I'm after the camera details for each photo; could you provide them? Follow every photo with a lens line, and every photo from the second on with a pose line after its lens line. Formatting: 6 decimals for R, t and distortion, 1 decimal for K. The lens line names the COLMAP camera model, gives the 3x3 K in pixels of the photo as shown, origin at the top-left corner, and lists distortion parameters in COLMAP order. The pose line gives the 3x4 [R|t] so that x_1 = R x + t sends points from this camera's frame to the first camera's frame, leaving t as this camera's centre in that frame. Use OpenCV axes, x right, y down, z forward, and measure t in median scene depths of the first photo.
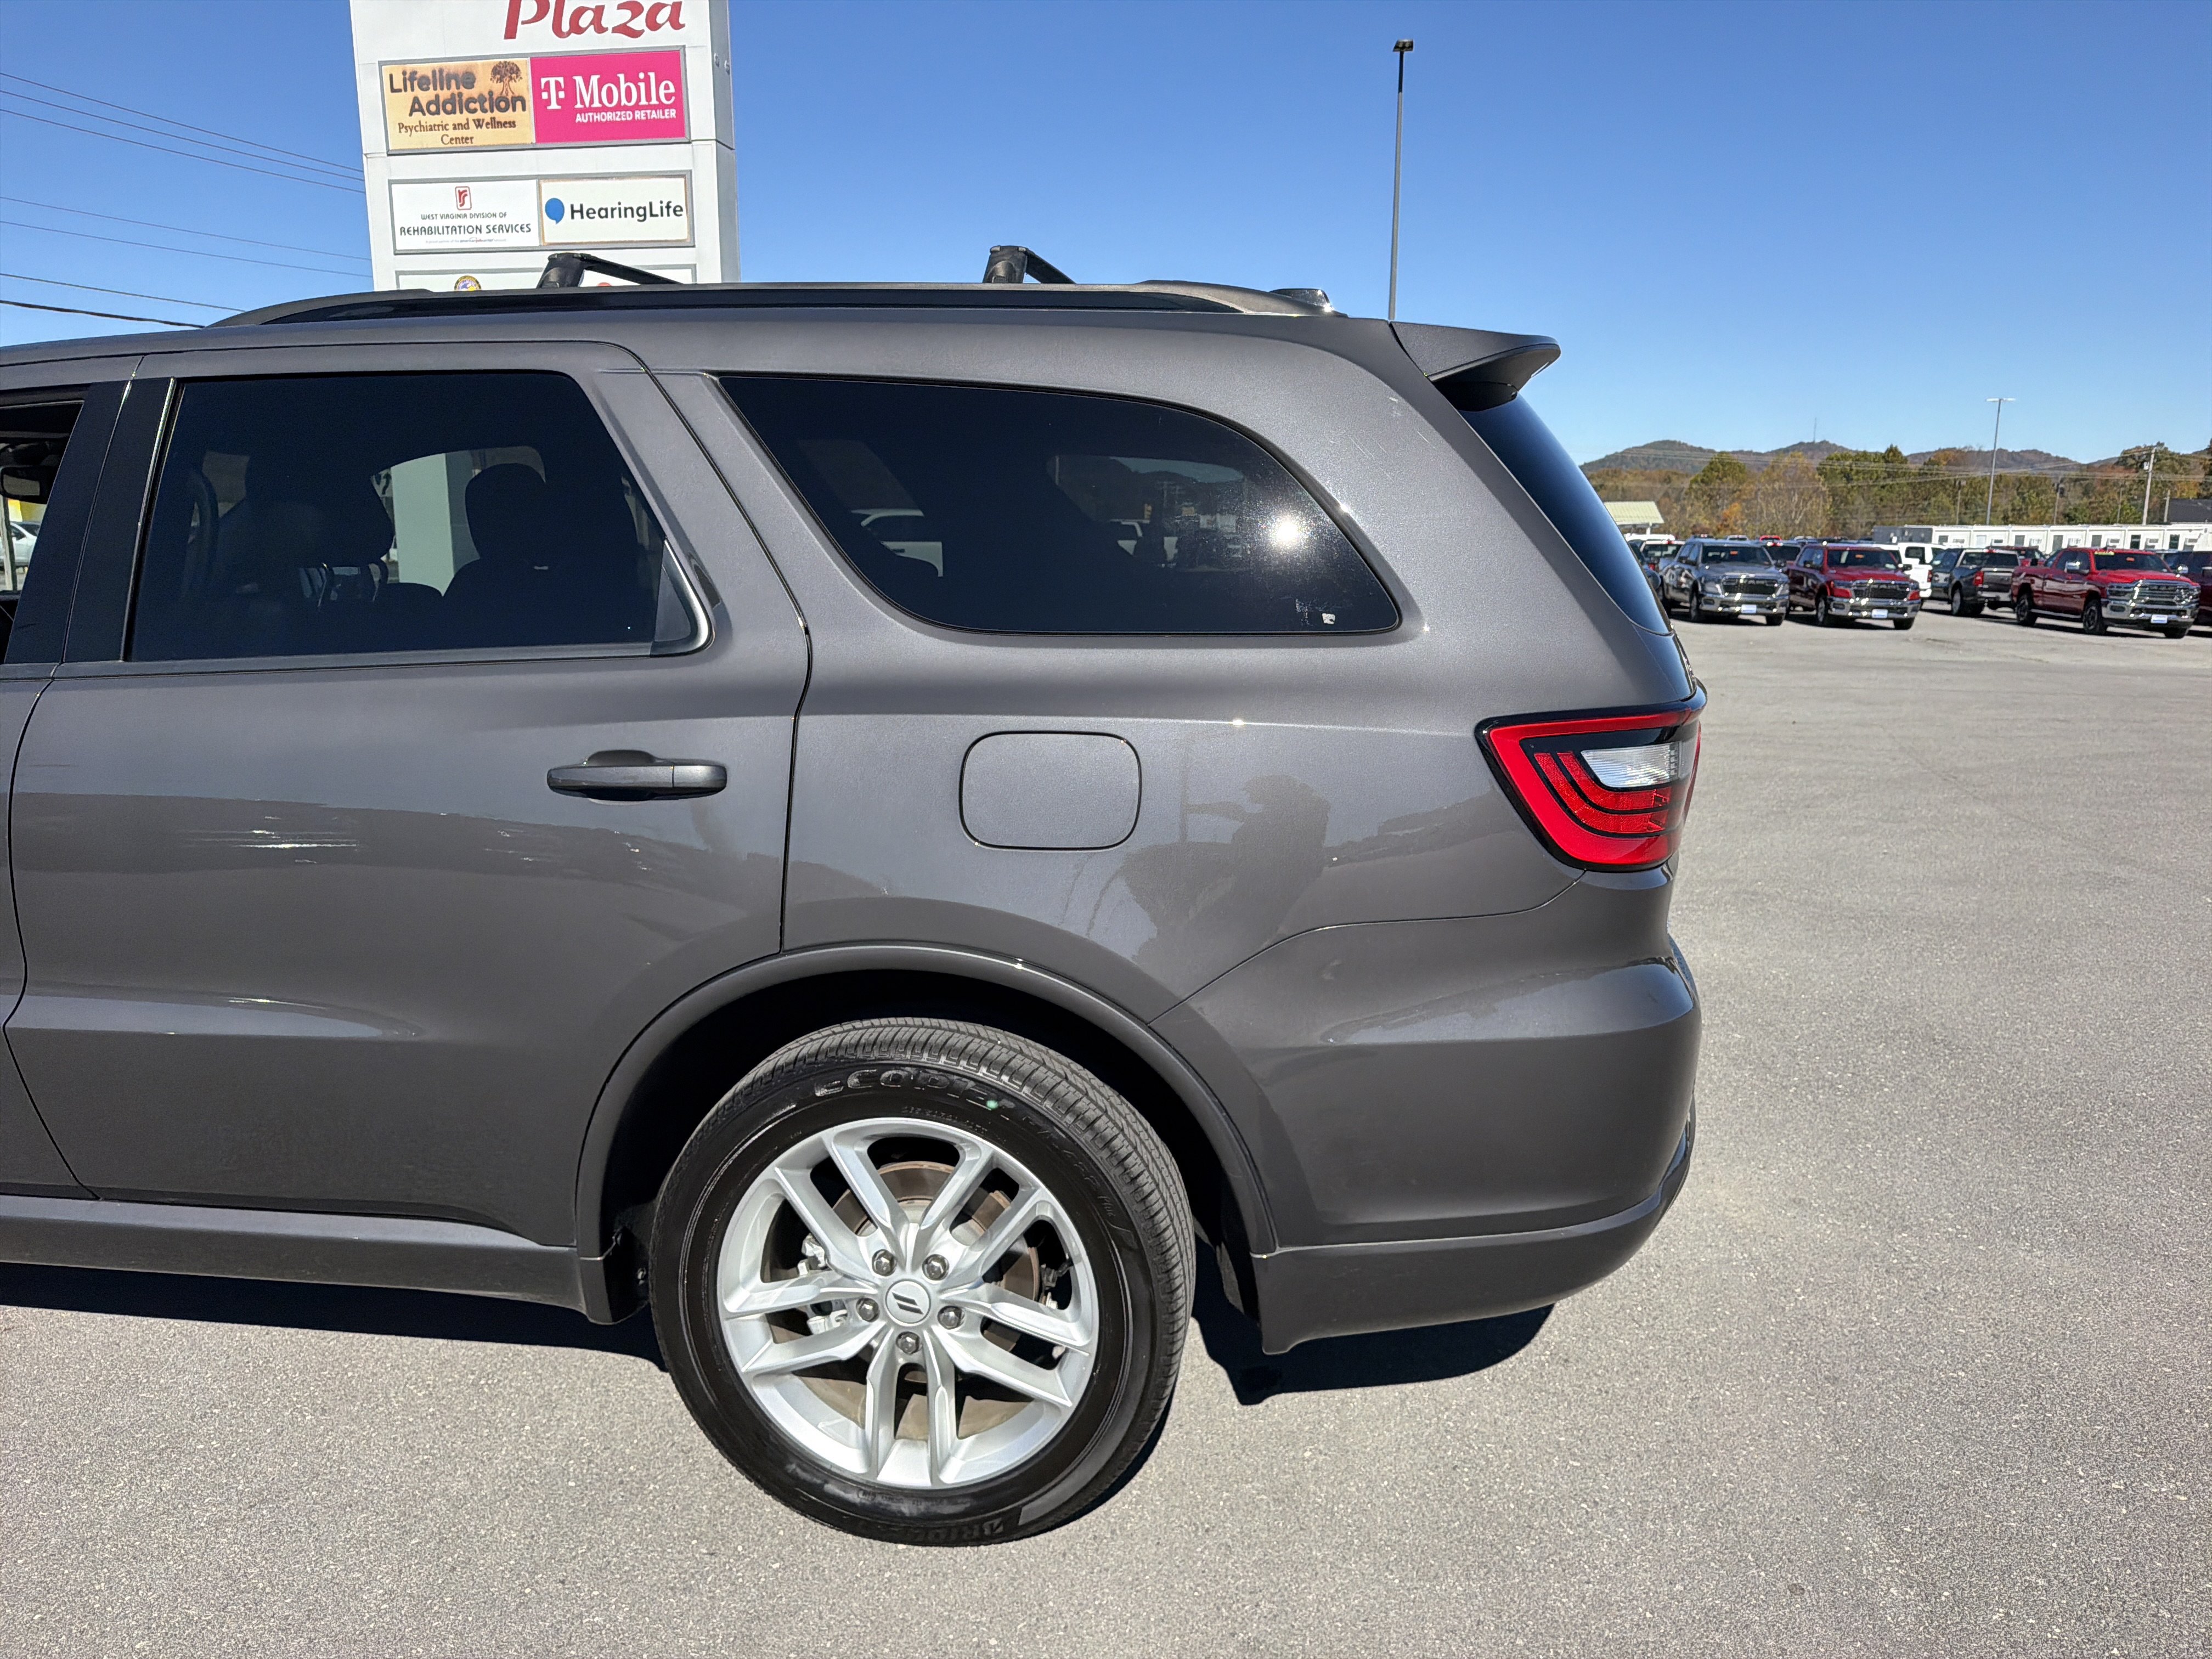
lens RADIAL K [[1623.3, 0, 1106.0], [0, 1623.3, 829.5], [0, 0, 1]] dist [-0.002496, -0.008044]
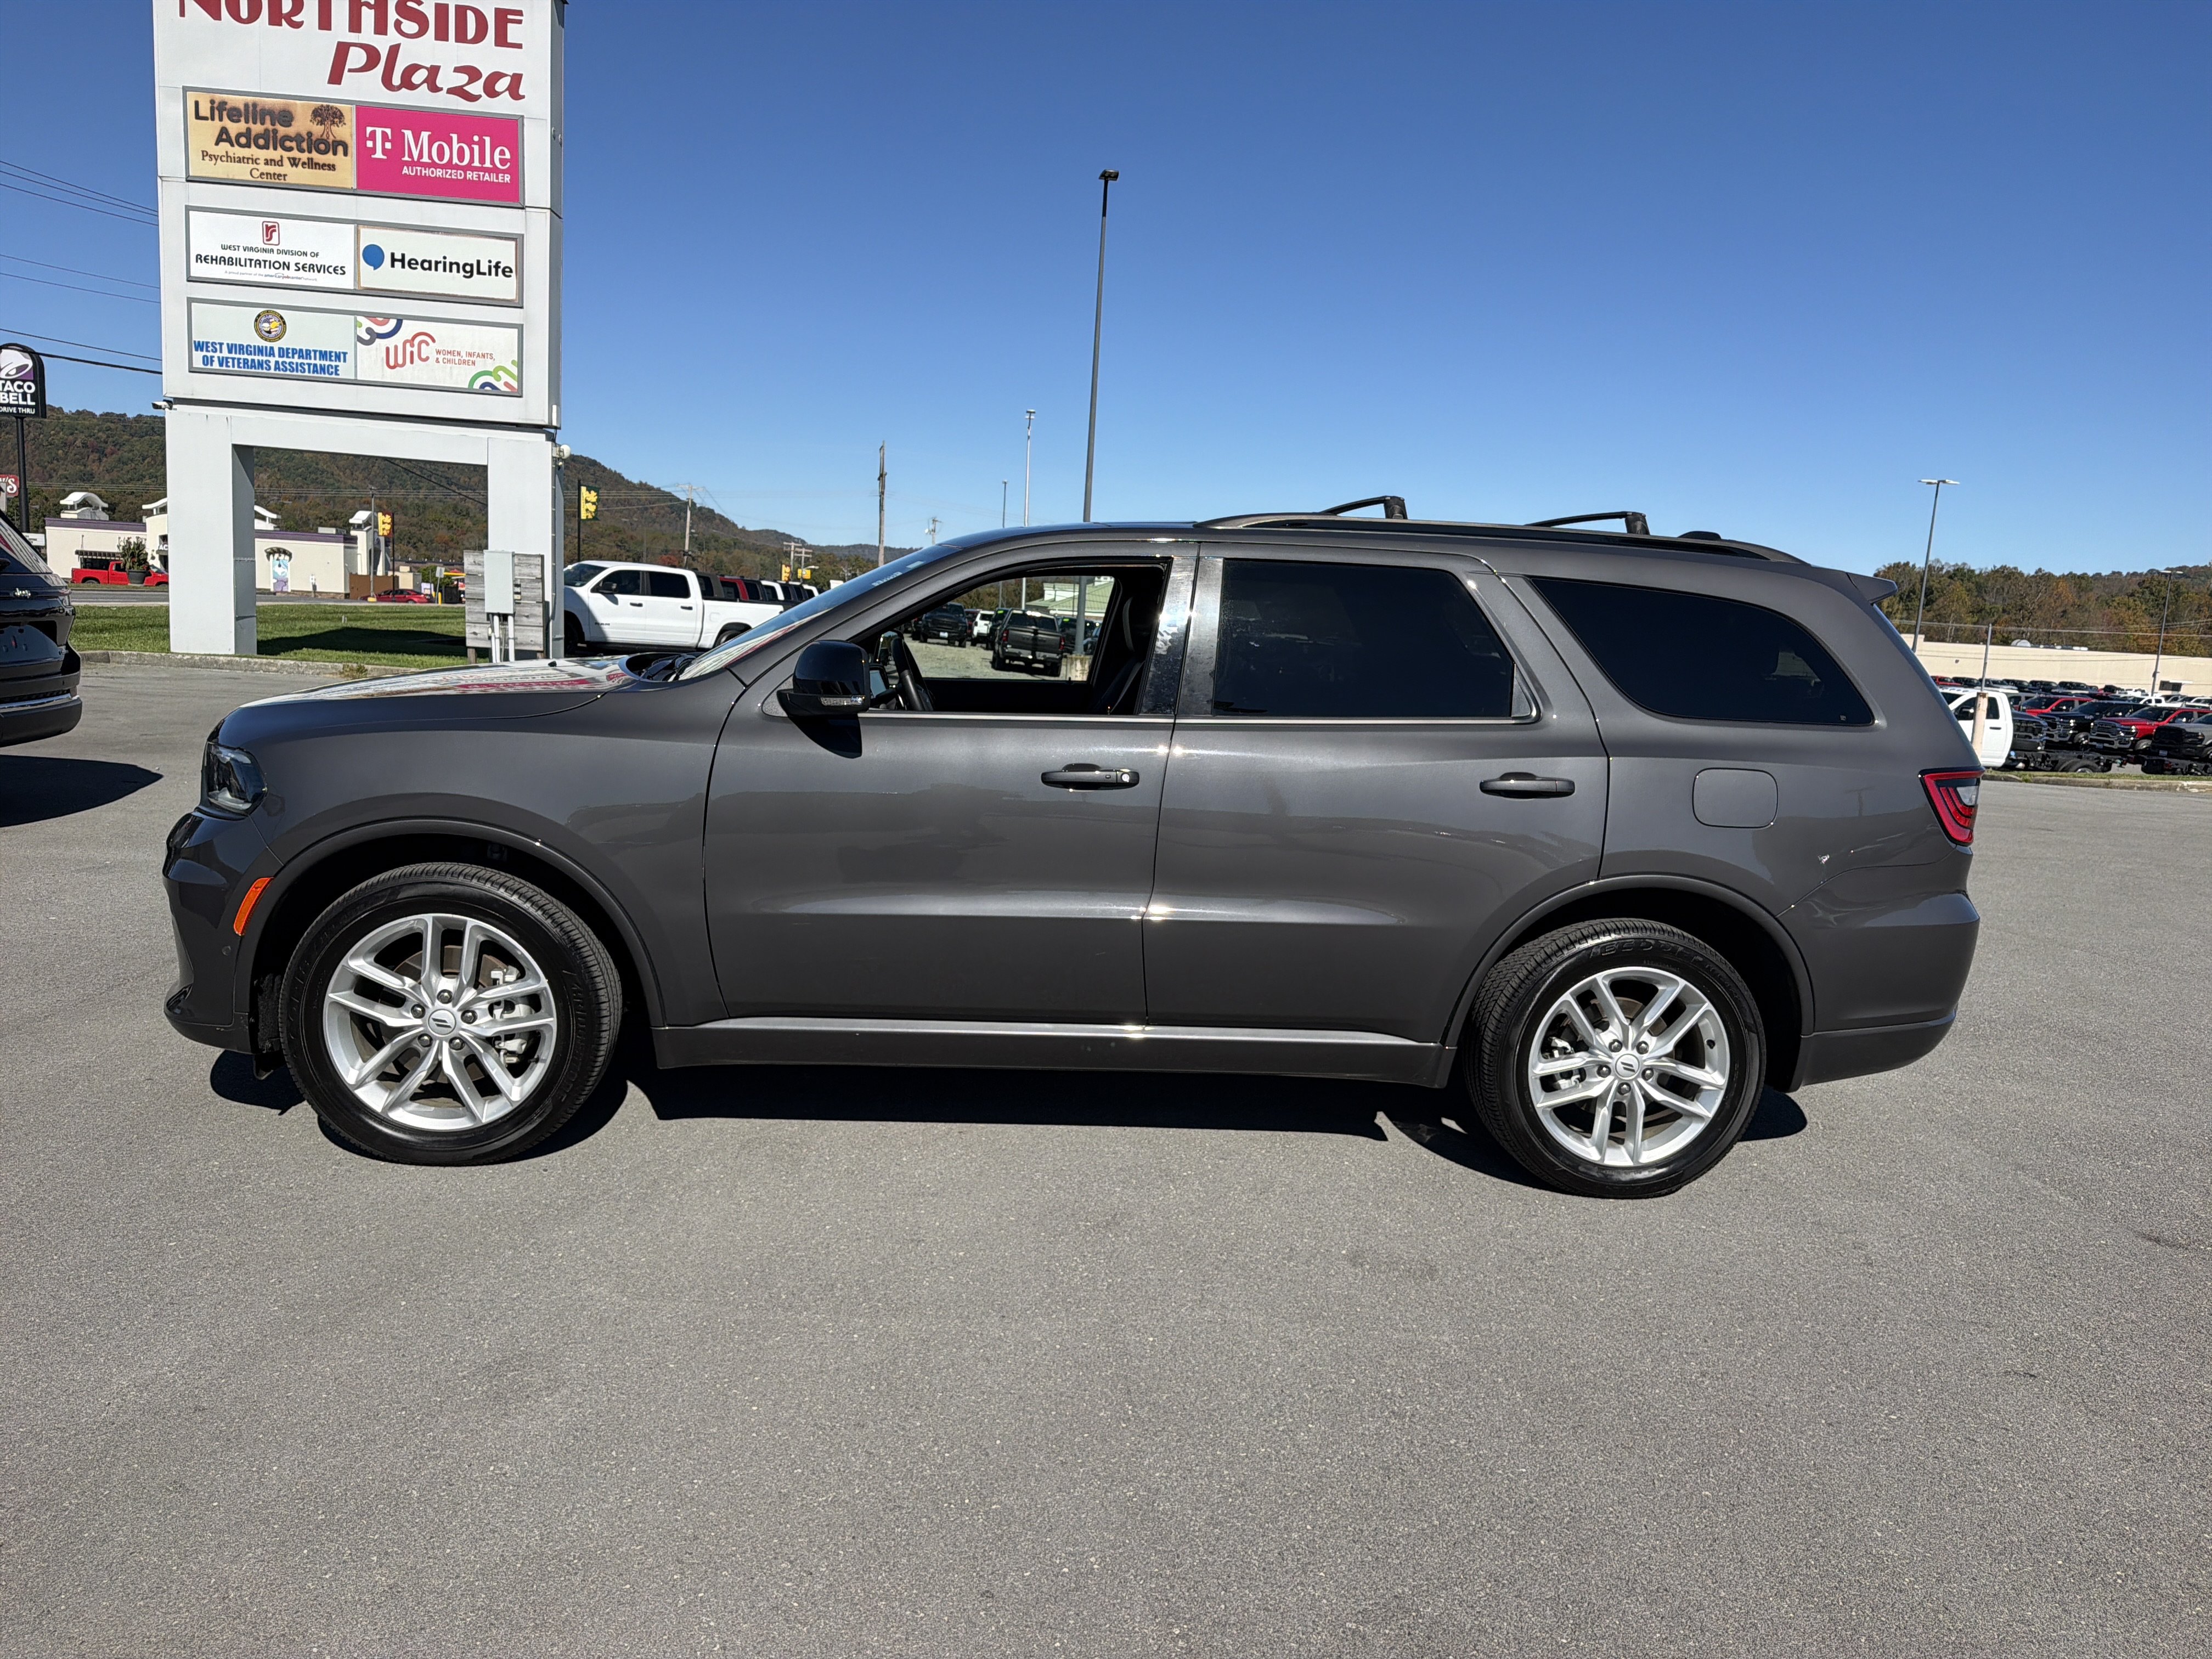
lens RADIAL K [[1623.7, 0, 1142.0], [0, 1623.7, 827.8], [0, 0, 1]] dist [-0.002392, -0.005484]
pose [[0.965461, 0.025014, 0.259345, -0.133289], [-0.013382, 0.998828, -0.046521, 0.012290], [-0.260205, 0.041444, 0.964664, -0.079563]]
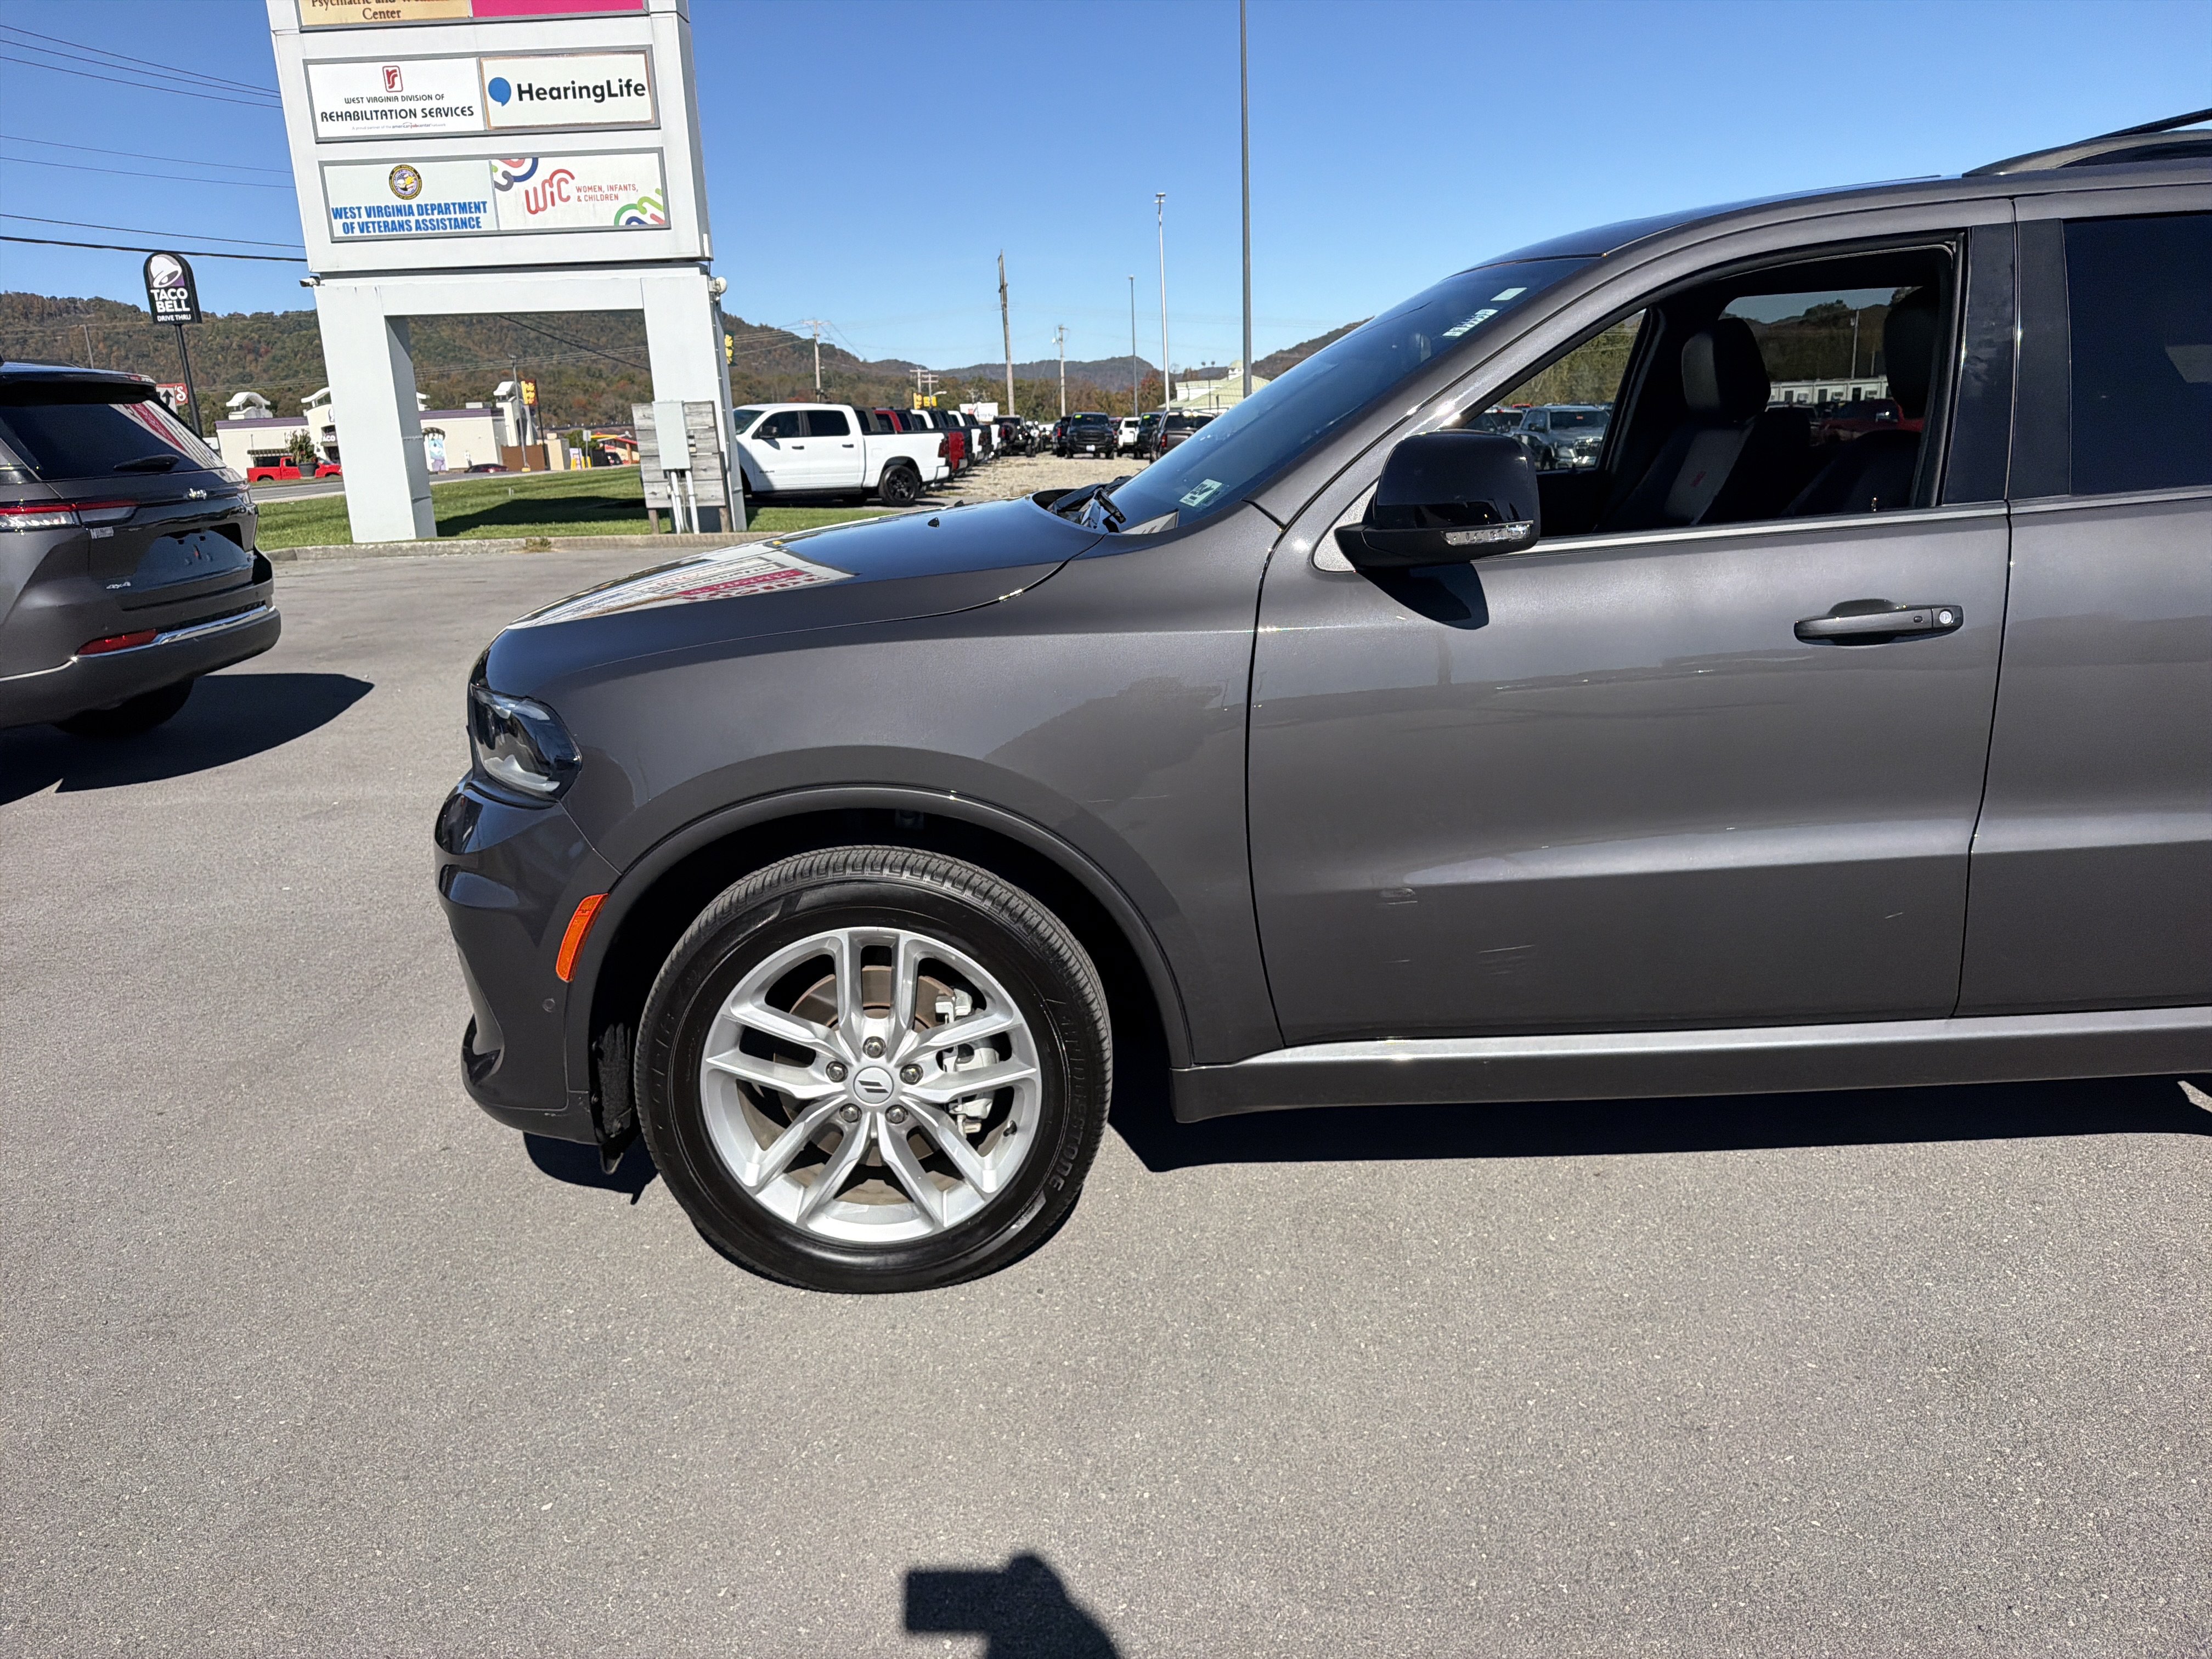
lens RADIAL K [[1623.3, 0, 1106.0], [0, 1623.3, 829.5], [0, 0, 1]] dist [-0.002496, -0.008044]
pose [[0.986905, -0.077484, 0.141475, -0.162889], [0.068273, 0.995288, 0.068849, -0.000494], [-0.146143, -0.058288, 0.987545, 0.006557]]
